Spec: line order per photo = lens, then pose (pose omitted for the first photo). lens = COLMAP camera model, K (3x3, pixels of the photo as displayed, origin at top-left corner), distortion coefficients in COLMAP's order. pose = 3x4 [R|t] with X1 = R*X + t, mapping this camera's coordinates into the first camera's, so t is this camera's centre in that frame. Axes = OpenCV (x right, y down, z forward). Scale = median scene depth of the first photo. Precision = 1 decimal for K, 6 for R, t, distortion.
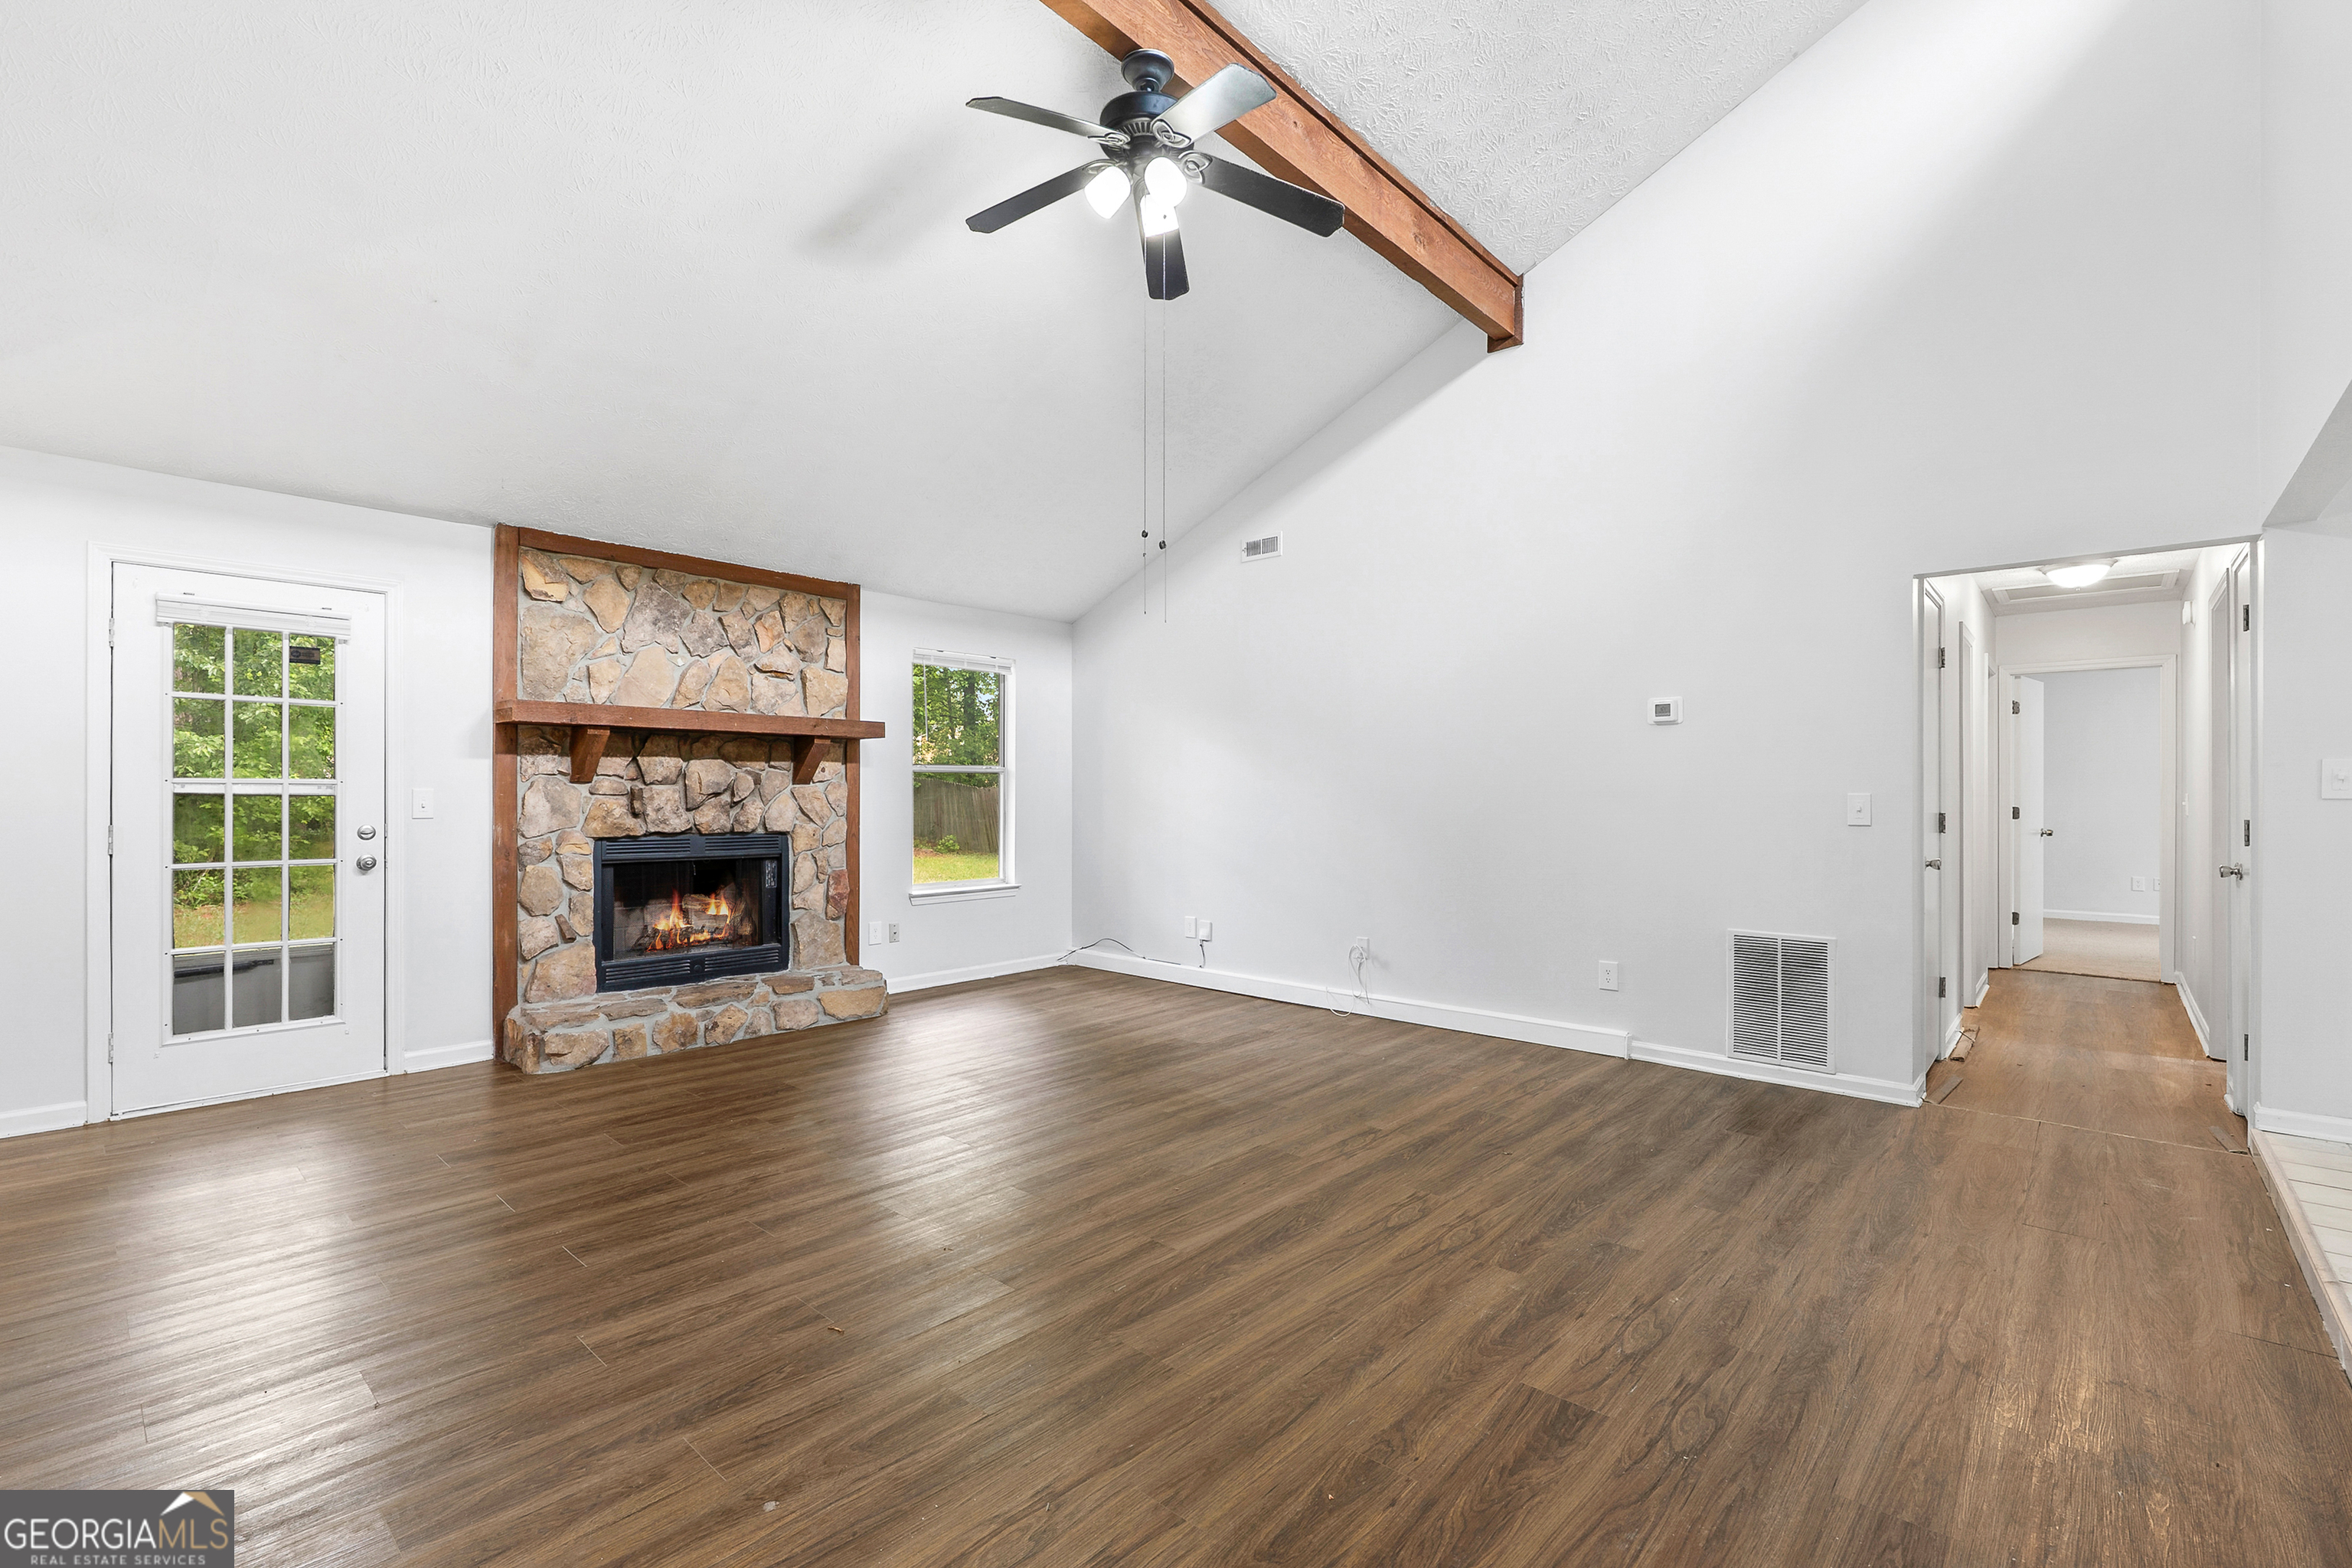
lens RADIAL K [[1032.8, 0, 1169.0], [0, 1032.8, 789.2], [0, 0, 1]] dist [-0.003788, -0.000248]
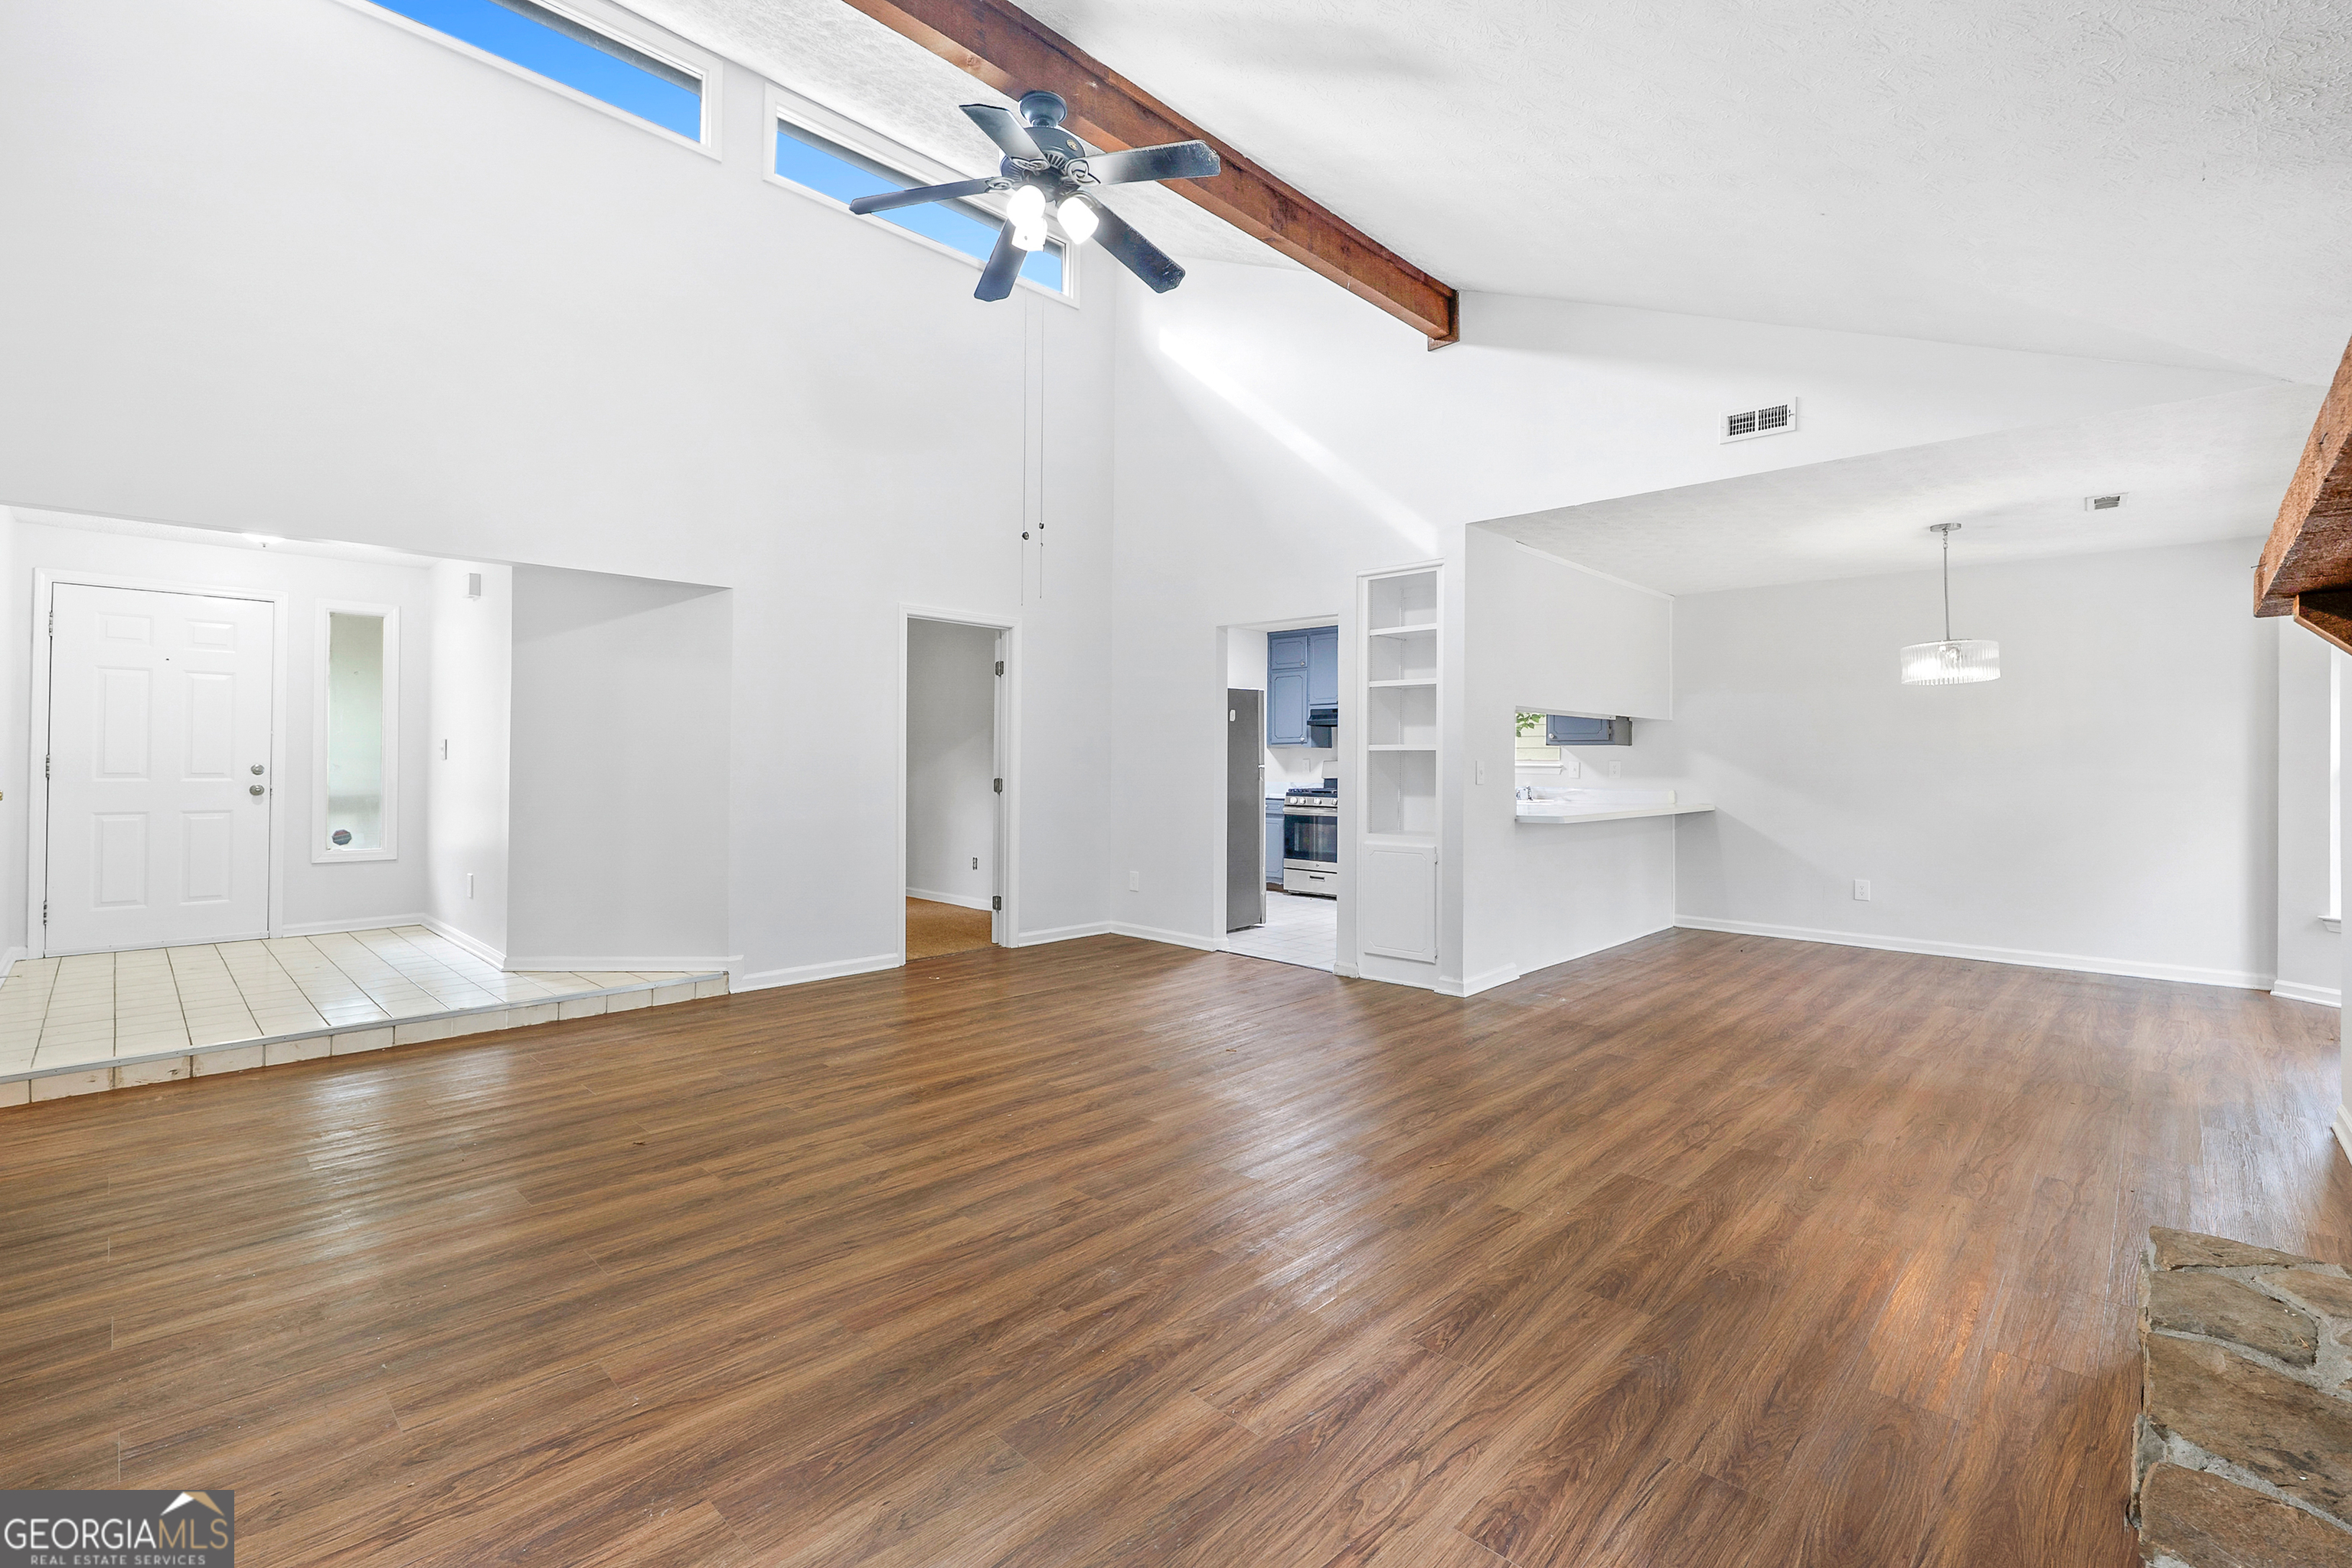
lens RADIAL K [[1029.7, 0, 1180.4], [0, 1029.7, 765.7], [0, 0, 1]] dist [-0.004331, -0.000731]
pose [[-0.999535, -0.008258, 0.029360, -0.132454], [-0.008265, 0.999966, -0.000138, 0.005463], [-0.029357, -0.000381, -0.999569, 1.351869]]
